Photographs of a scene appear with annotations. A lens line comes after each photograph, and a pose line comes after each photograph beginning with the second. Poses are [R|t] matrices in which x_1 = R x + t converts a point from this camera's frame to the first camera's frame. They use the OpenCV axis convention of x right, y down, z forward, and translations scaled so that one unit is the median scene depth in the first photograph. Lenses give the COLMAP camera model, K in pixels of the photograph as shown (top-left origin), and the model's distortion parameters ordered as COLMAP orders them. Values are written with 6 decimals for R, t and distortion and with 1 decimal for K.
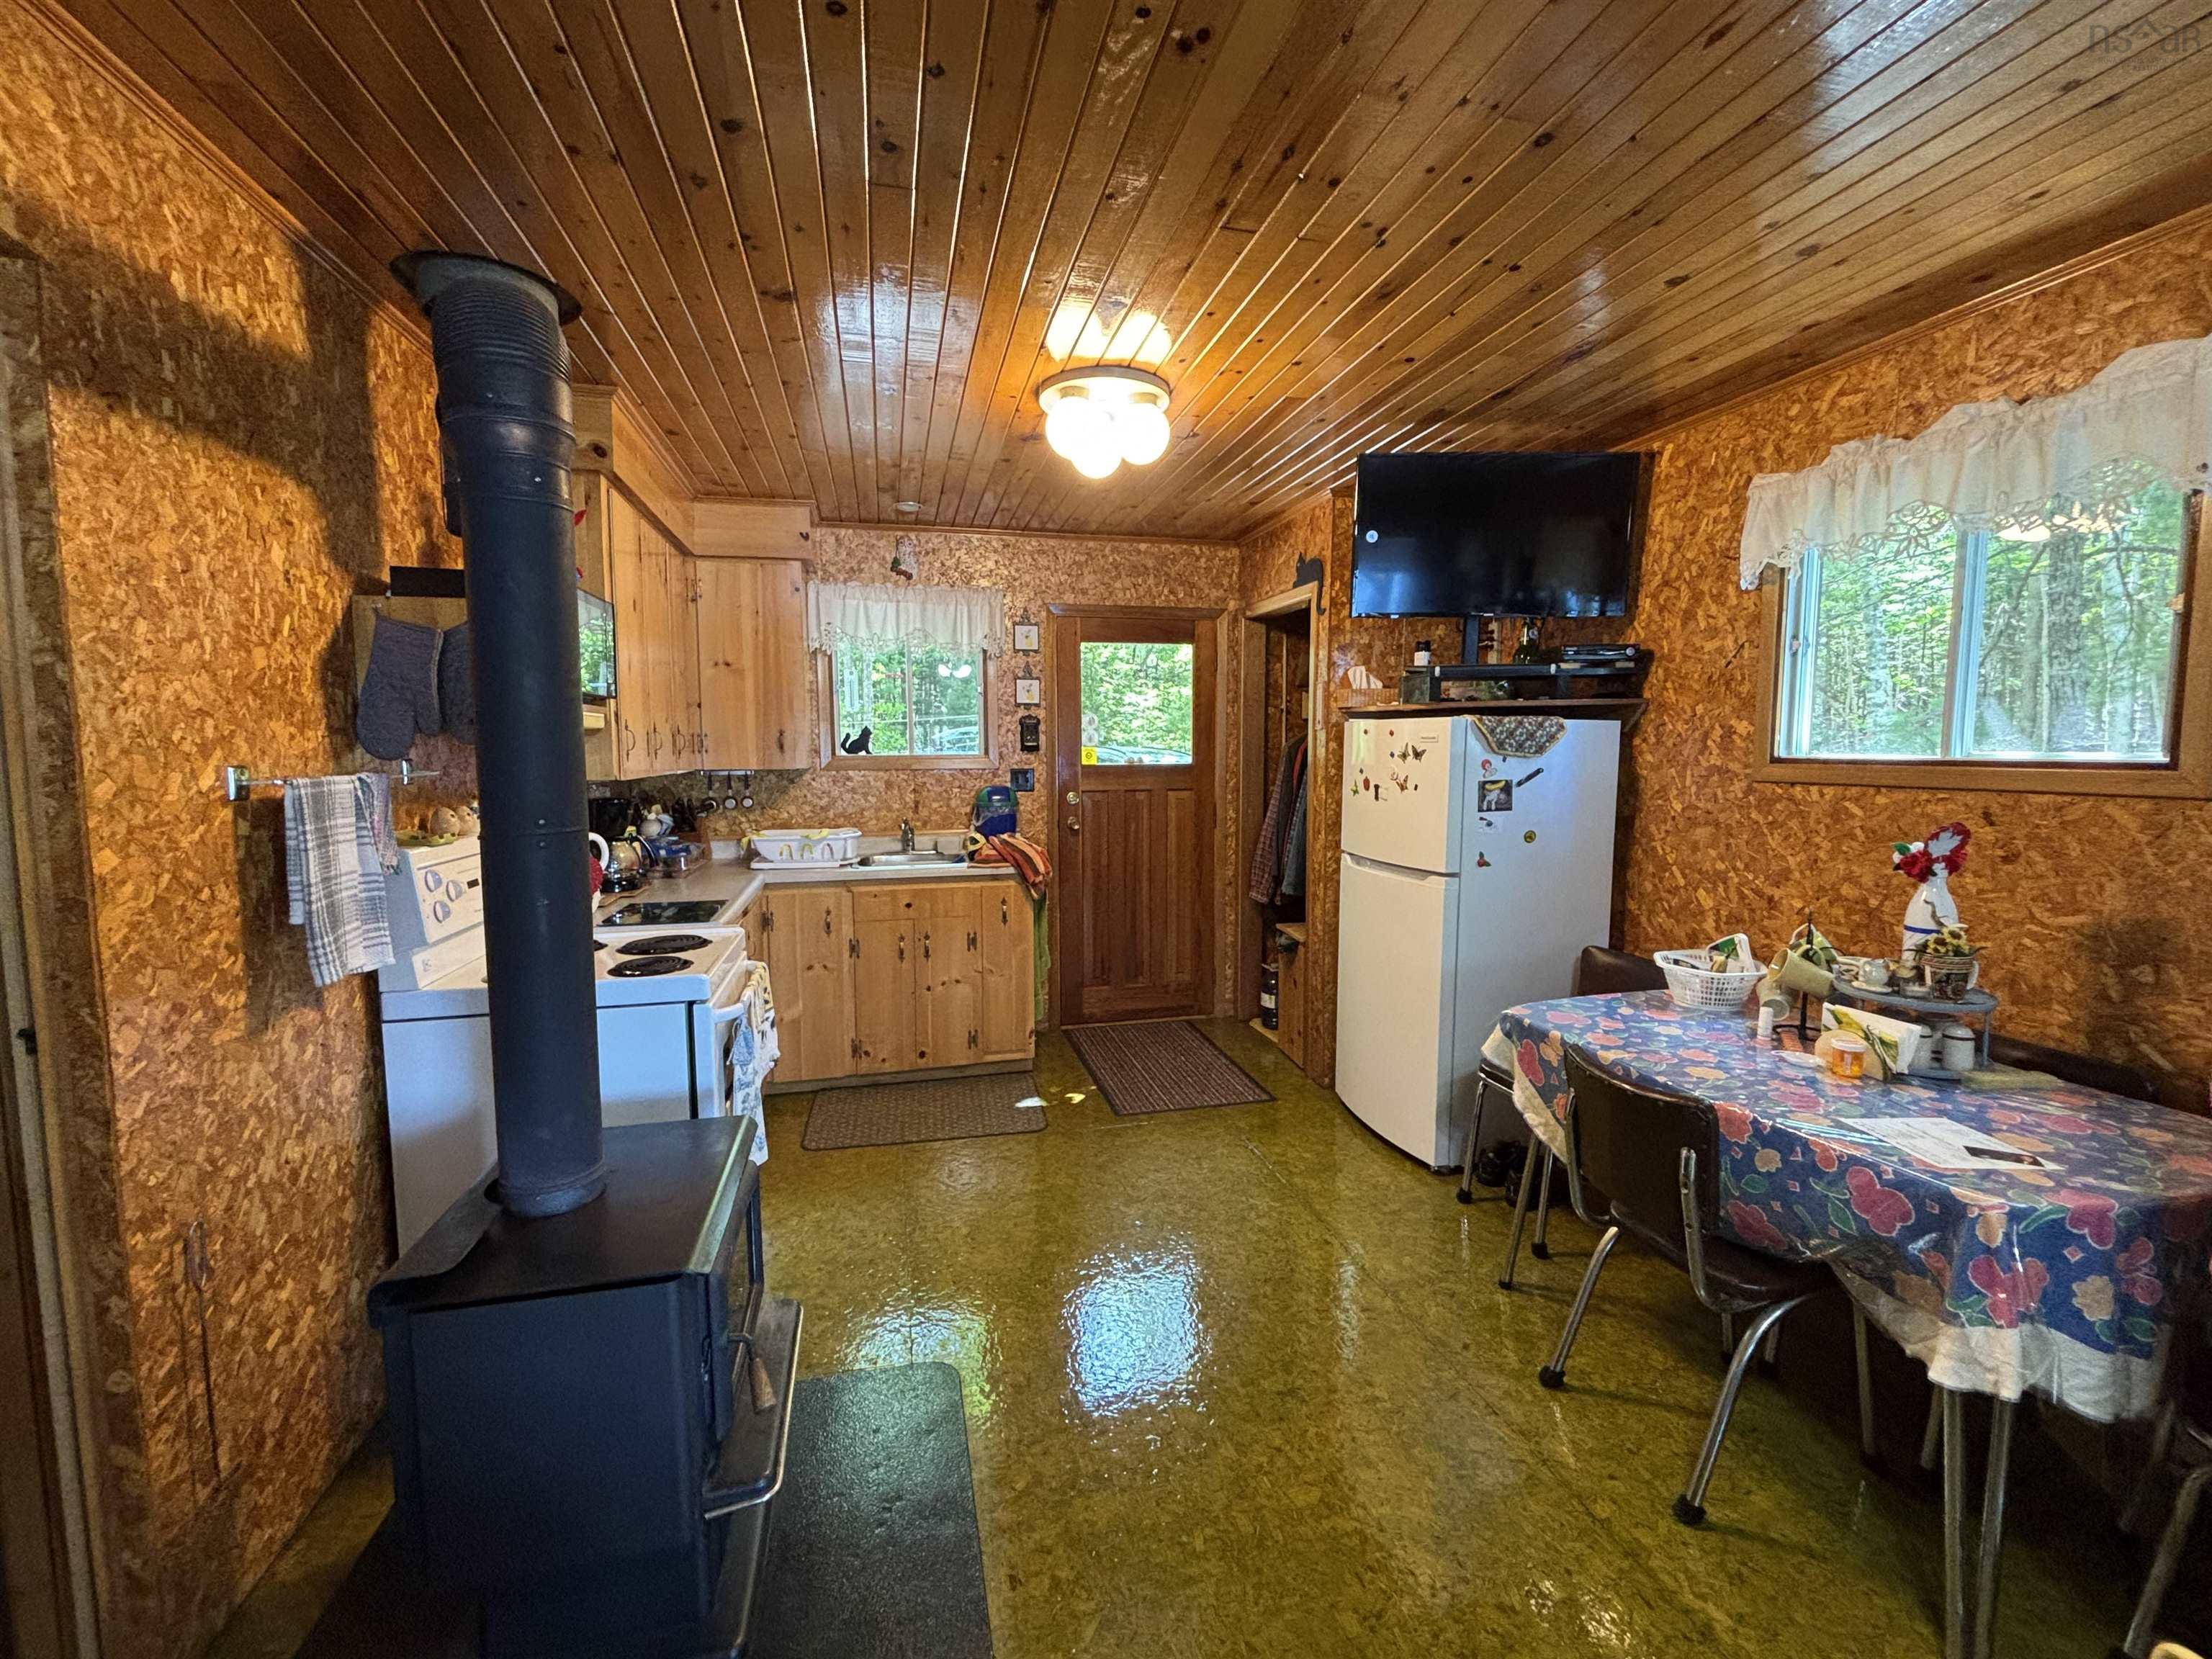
lens RADIAL K [[941.2, 0, 1107.9], [0, 941.2, 828.1], [0, 0, 1]] dist [0.002120, -0.000584]
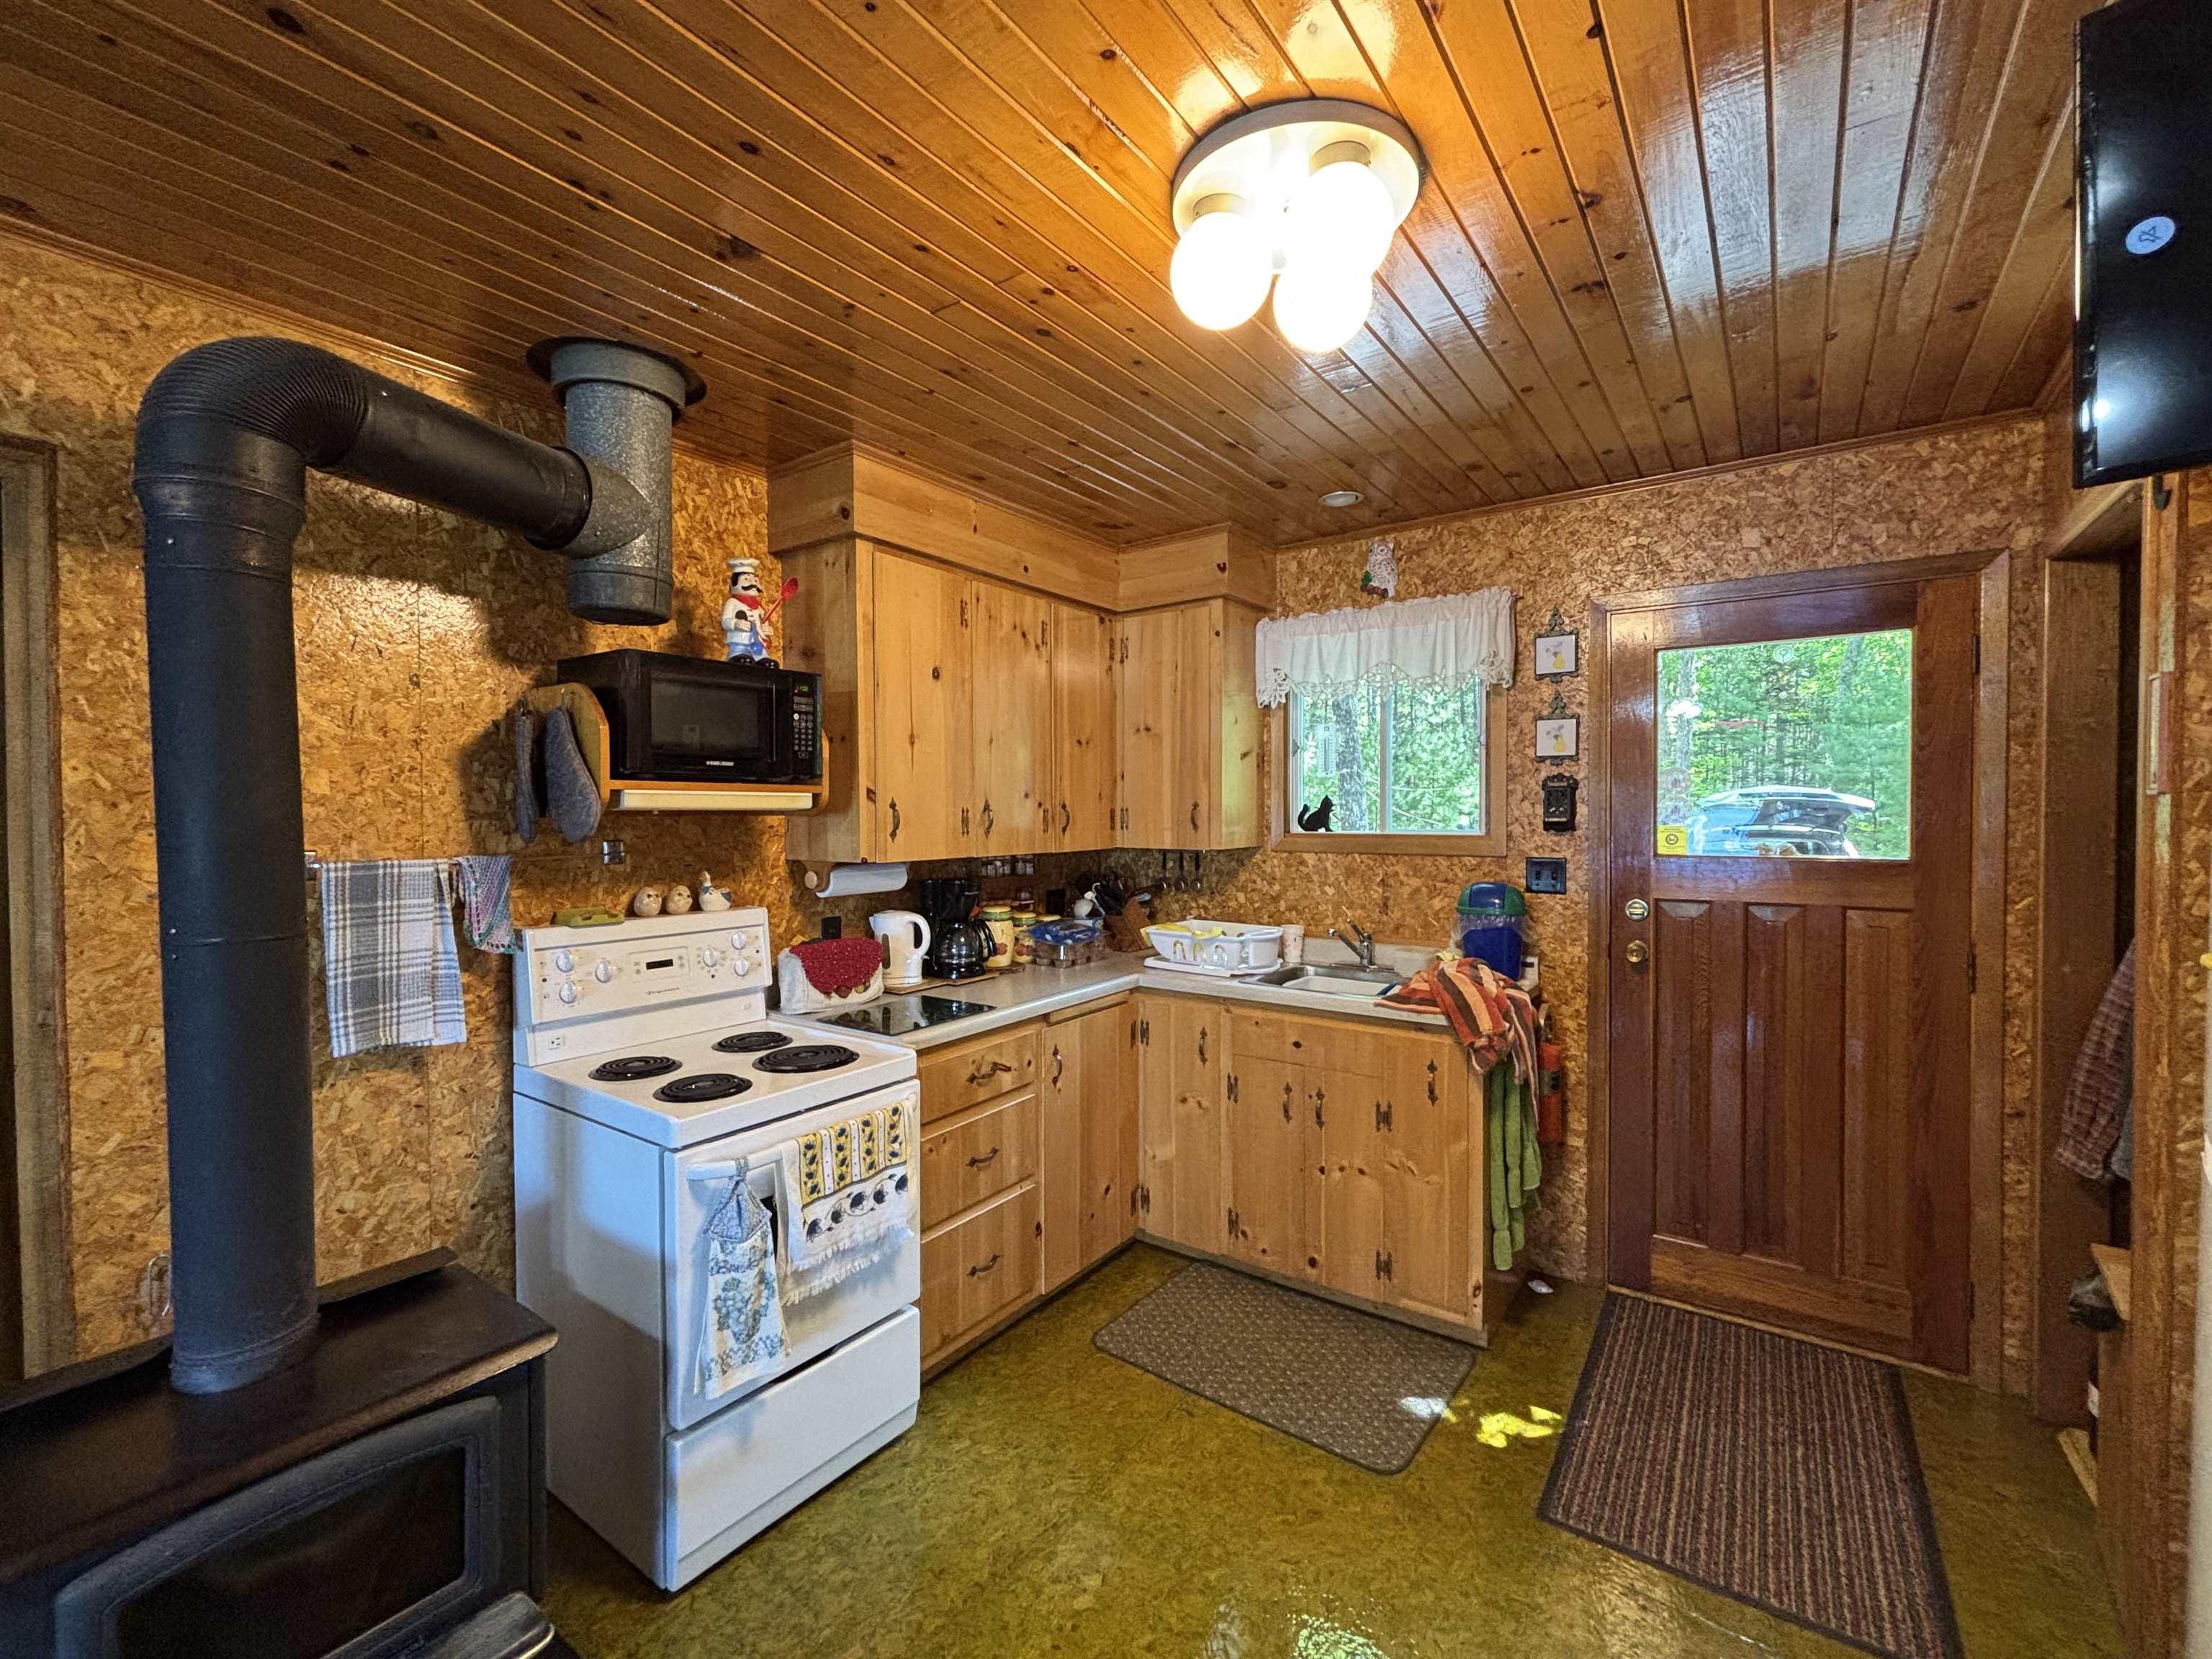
lens RADIAL K [[941.2, 0, 1106.1], [0, 941.2, 821.1], [0, 0, 1]] dist [0.002120, -0.000584]
pose [[0.653259, 0.009514, -0.757074, 0.210035], [-0.065335, 0.996899, -0.043849, -0.042001], [0.754310, 0.078108, 0.651856, 0.366371]]
